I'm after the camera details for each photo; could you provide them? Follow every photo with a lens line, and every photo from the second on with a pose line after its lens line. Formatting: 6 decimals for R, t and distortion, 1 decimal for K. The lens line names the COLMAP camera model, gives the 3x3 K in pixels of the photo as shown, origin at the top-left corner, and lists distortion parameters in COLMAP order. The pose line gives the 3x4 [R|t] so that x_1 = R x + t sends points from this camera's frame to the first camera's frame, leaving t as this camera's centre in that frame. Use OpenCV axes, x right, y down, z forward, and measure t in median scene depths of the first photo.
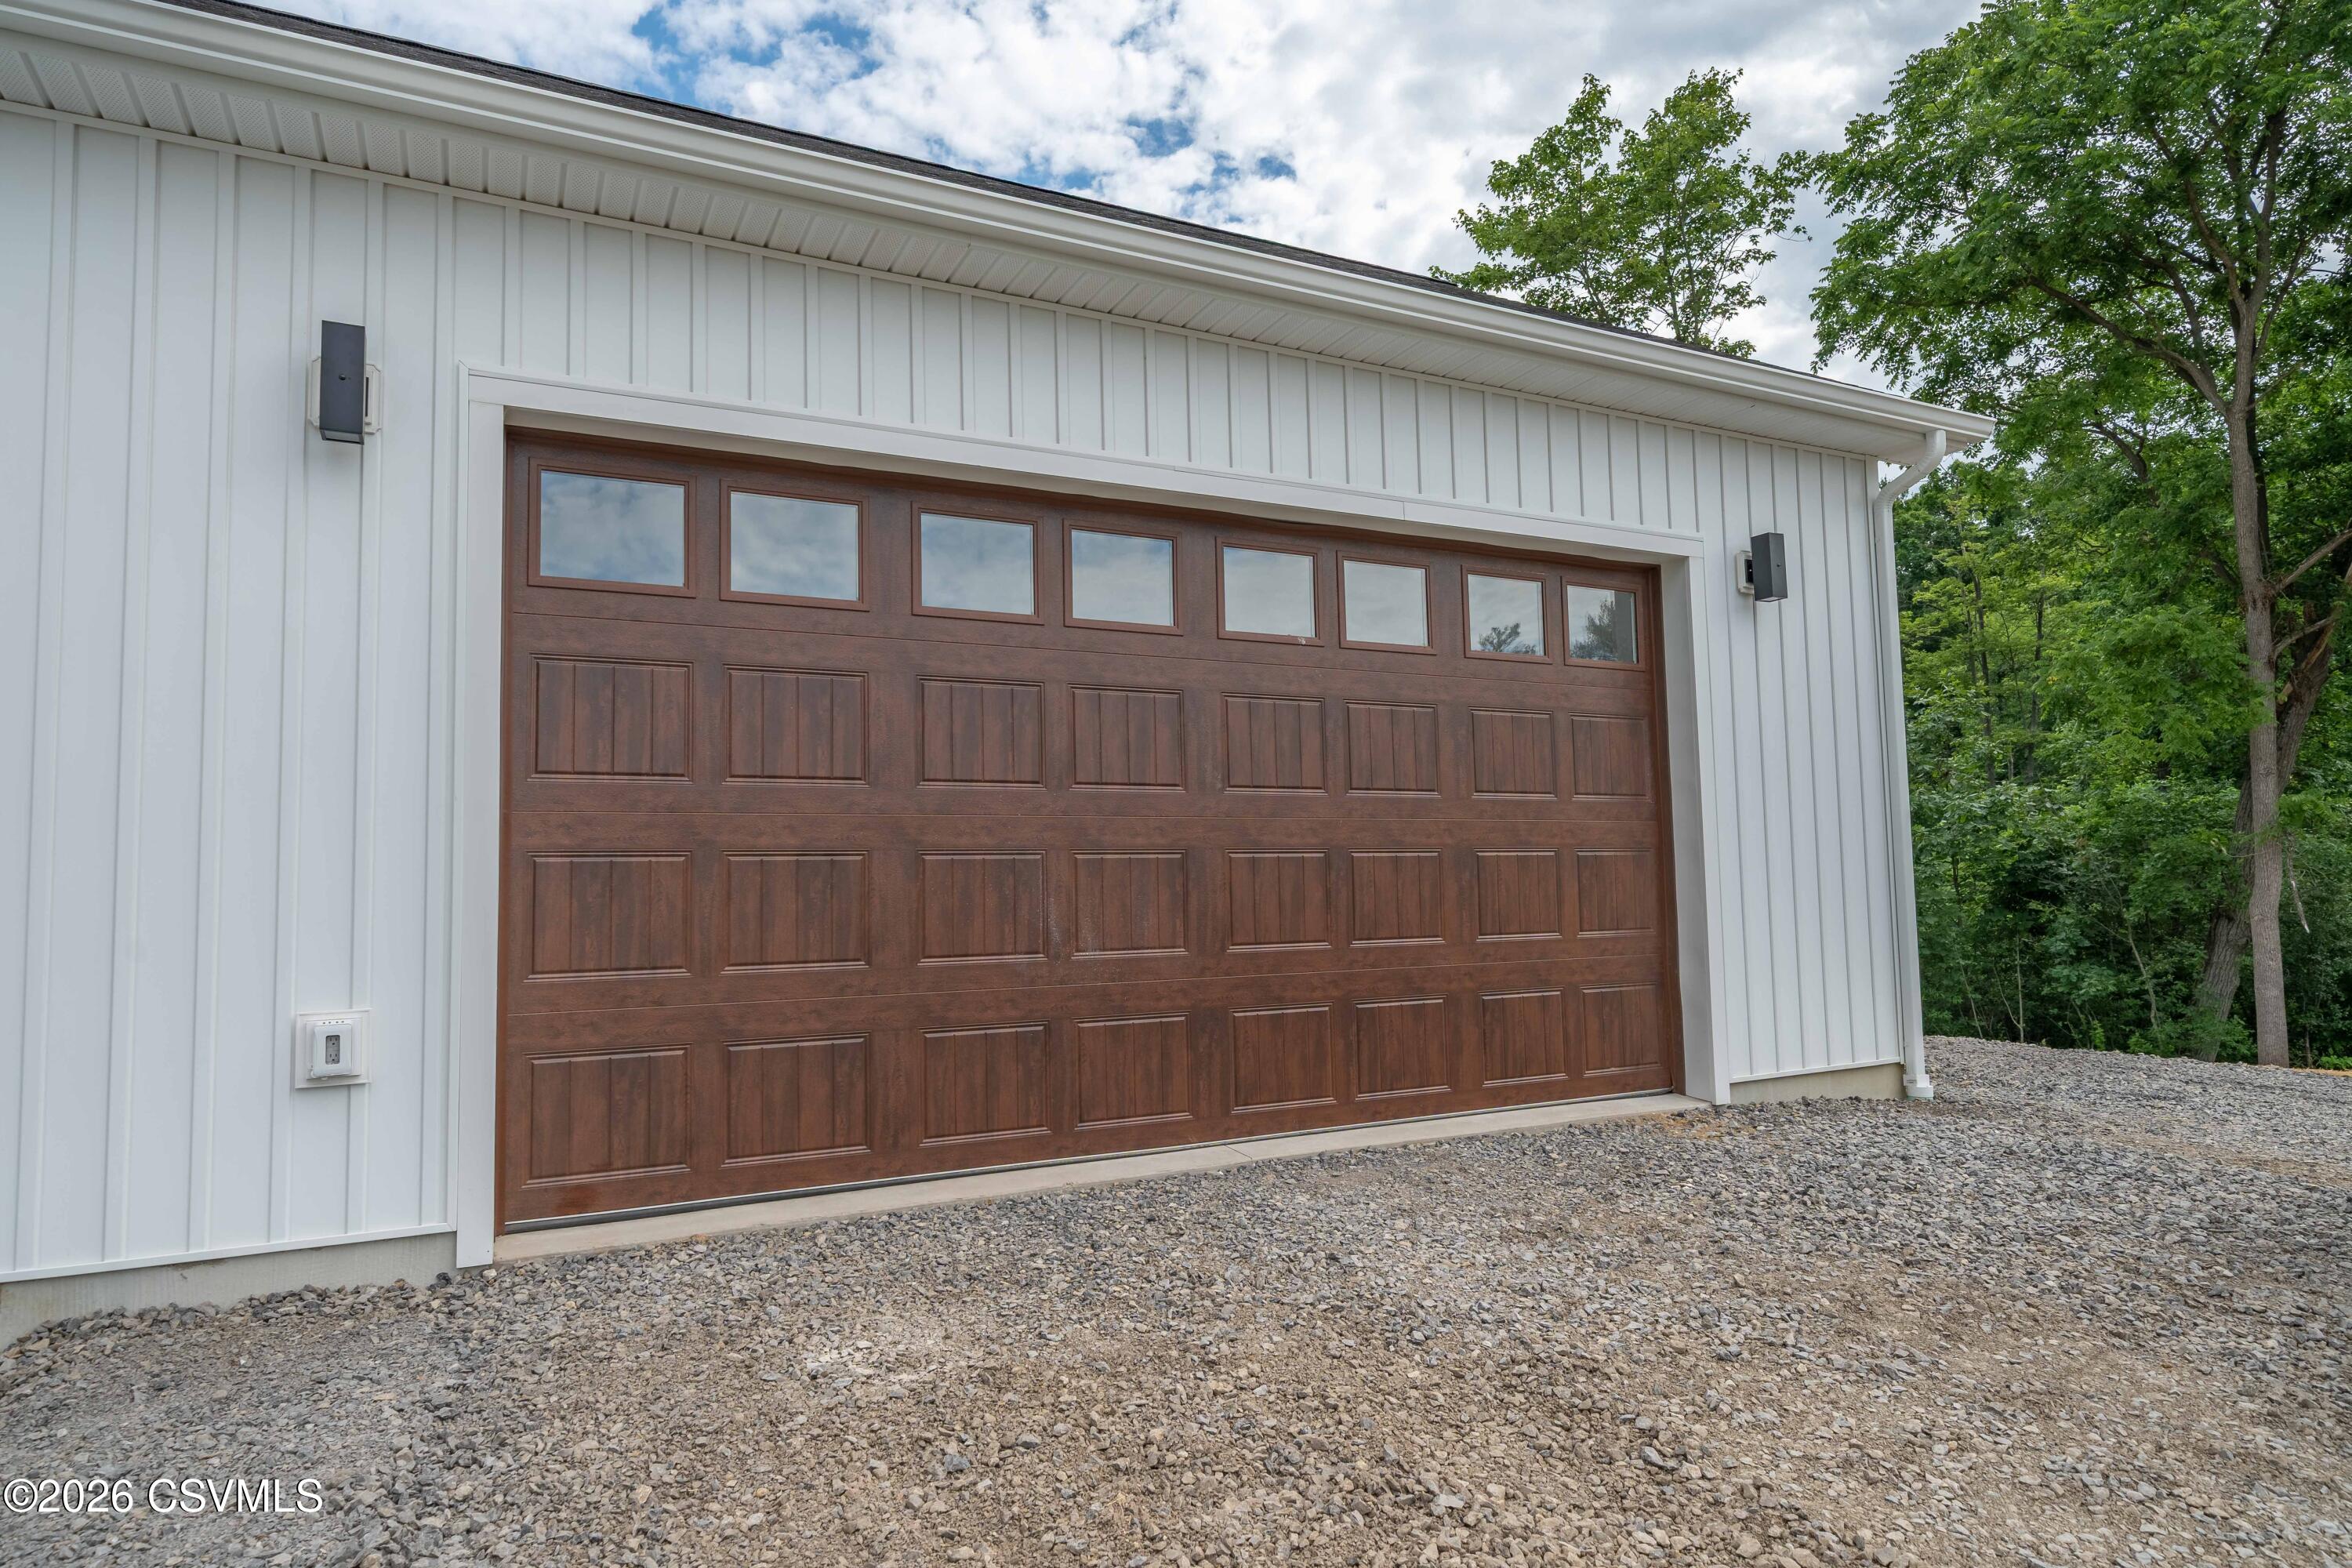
lens RADIAL K [[1370.0, 0, 1176.0], [0, 1370.0, 784.0], [0, 0, 1]] dist [0.000098, -0.000054]
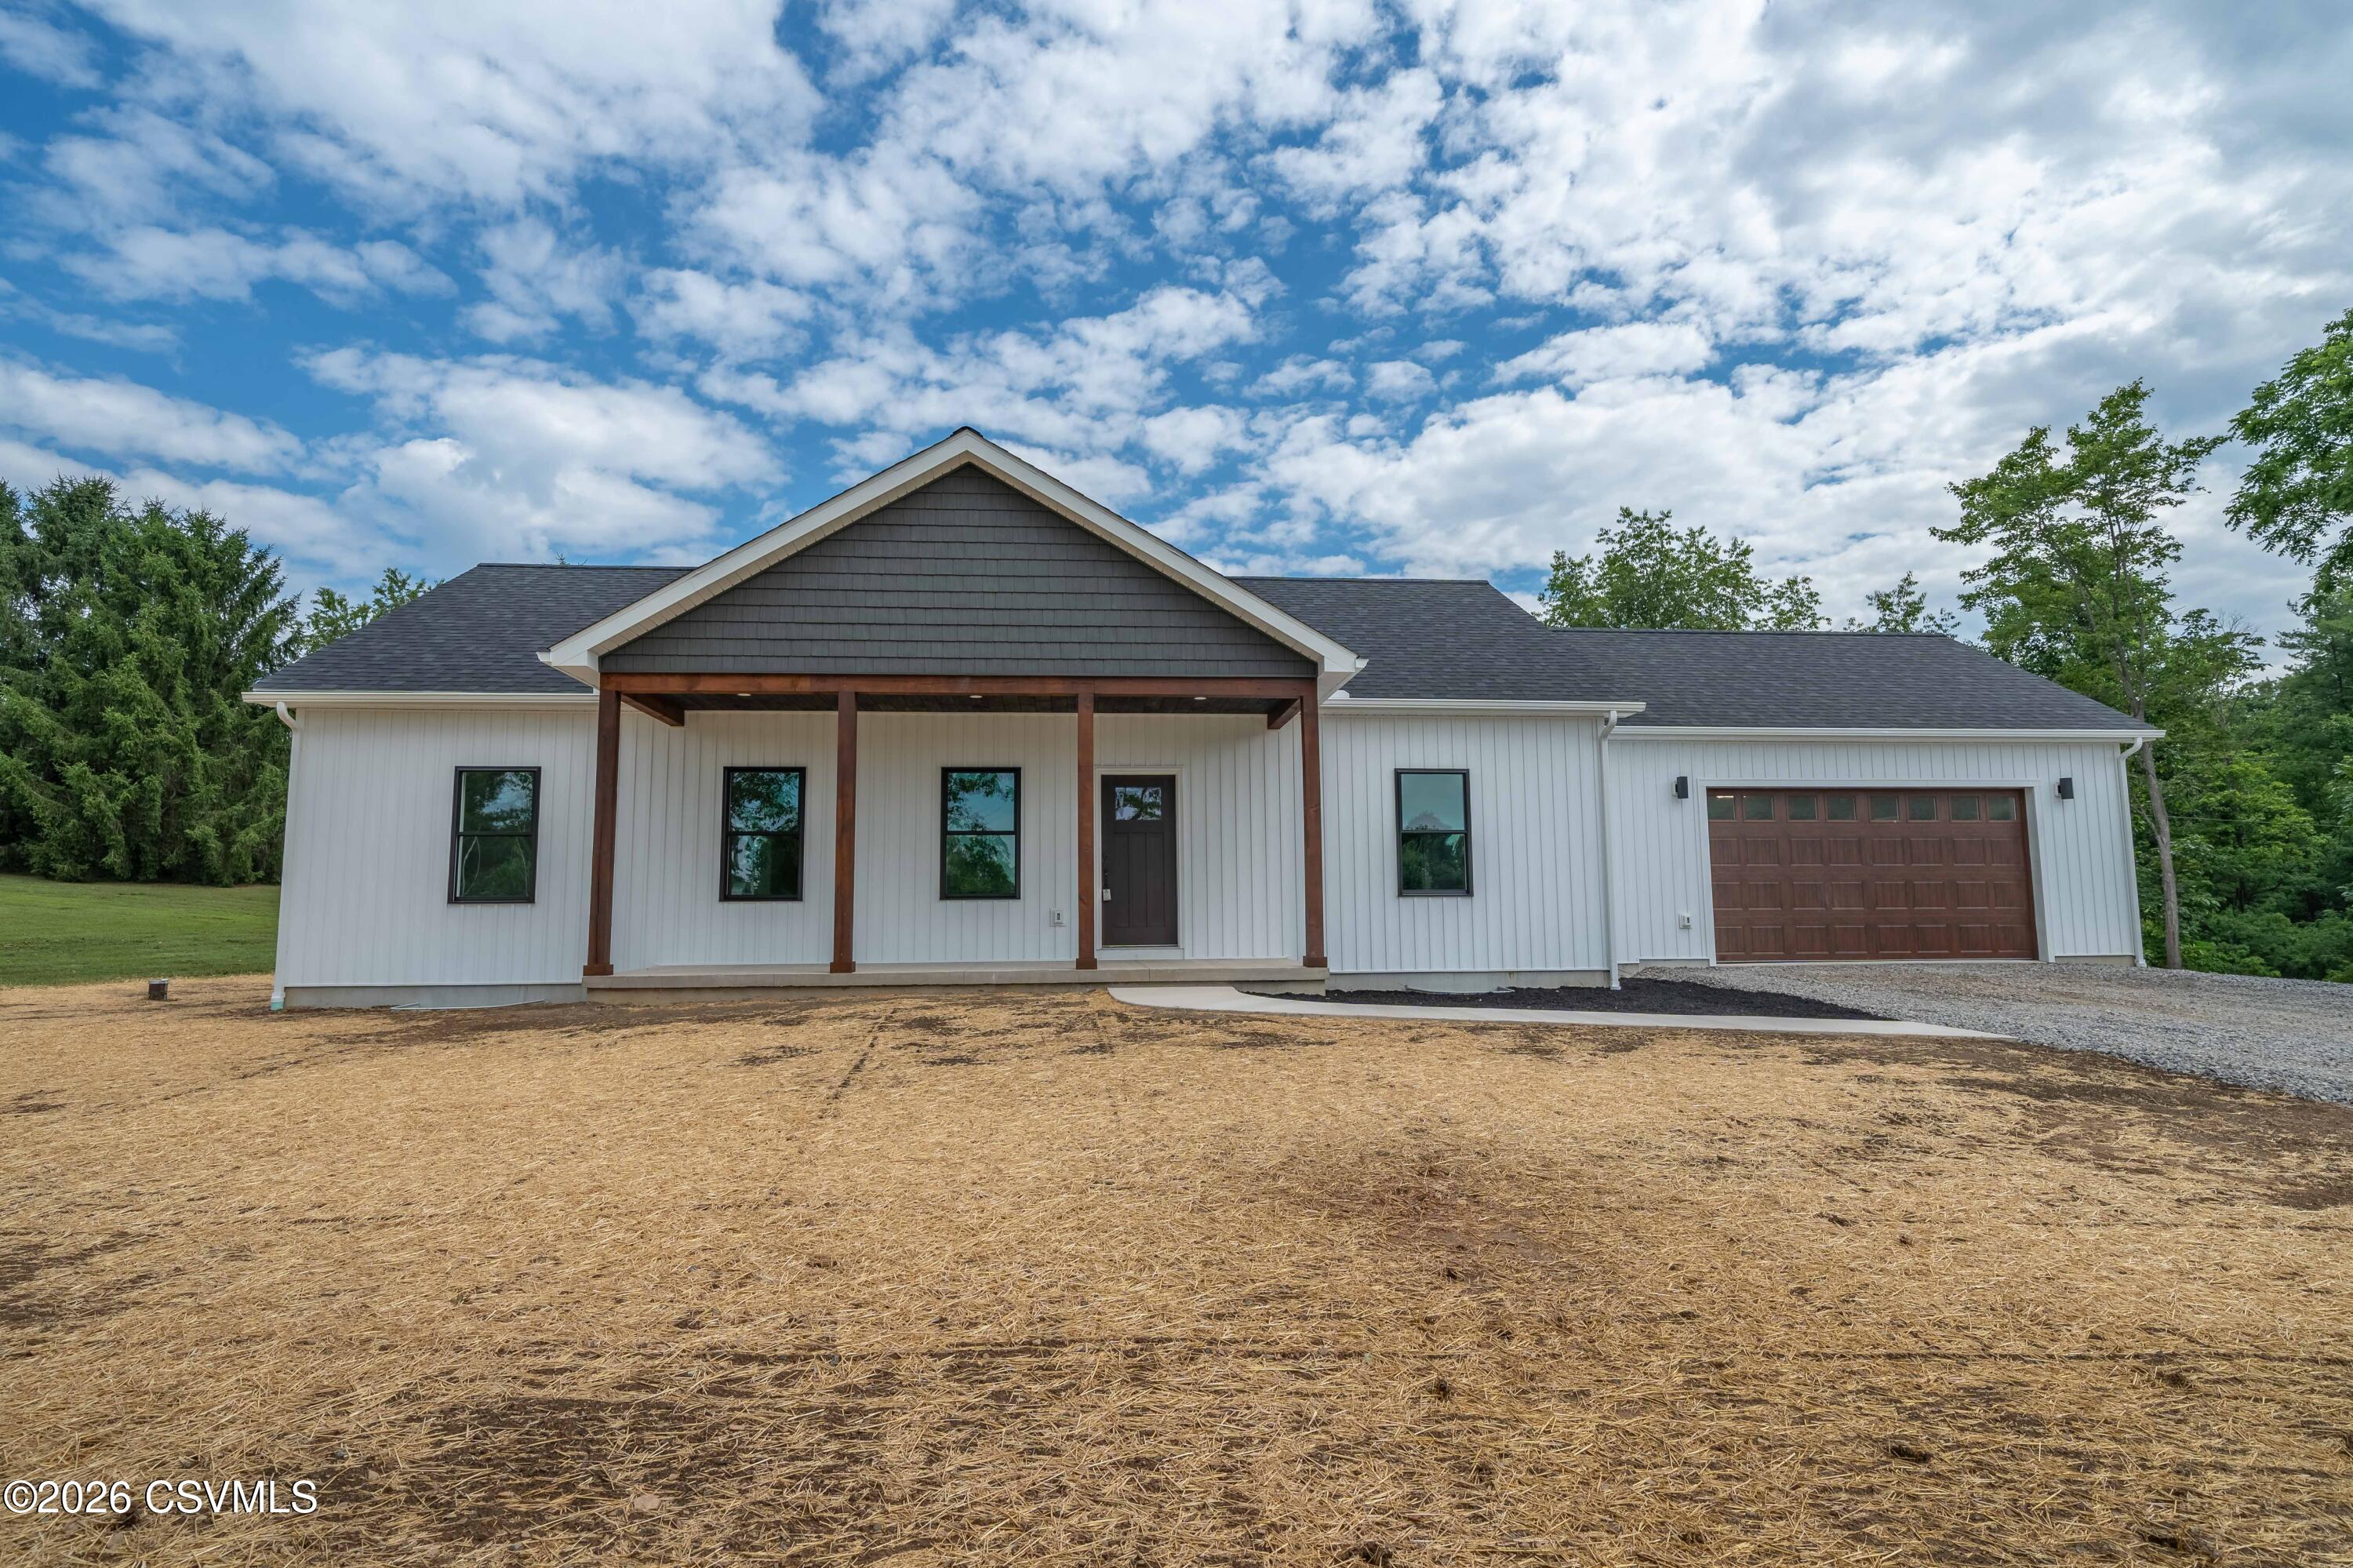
lens RADIAL K [[1179.9, 0, 1176.5], [0, 1179.9, 784.0], [0, 0, 1]] dist [-0.000925, -0.000002]
pose [[0.923635, -0.027880, -0.382259, -0.135629], [0.016519, 0.999320, -0.032971, -0.039387], [0.382918, 0.024139, 0.923467, -0.750817]]
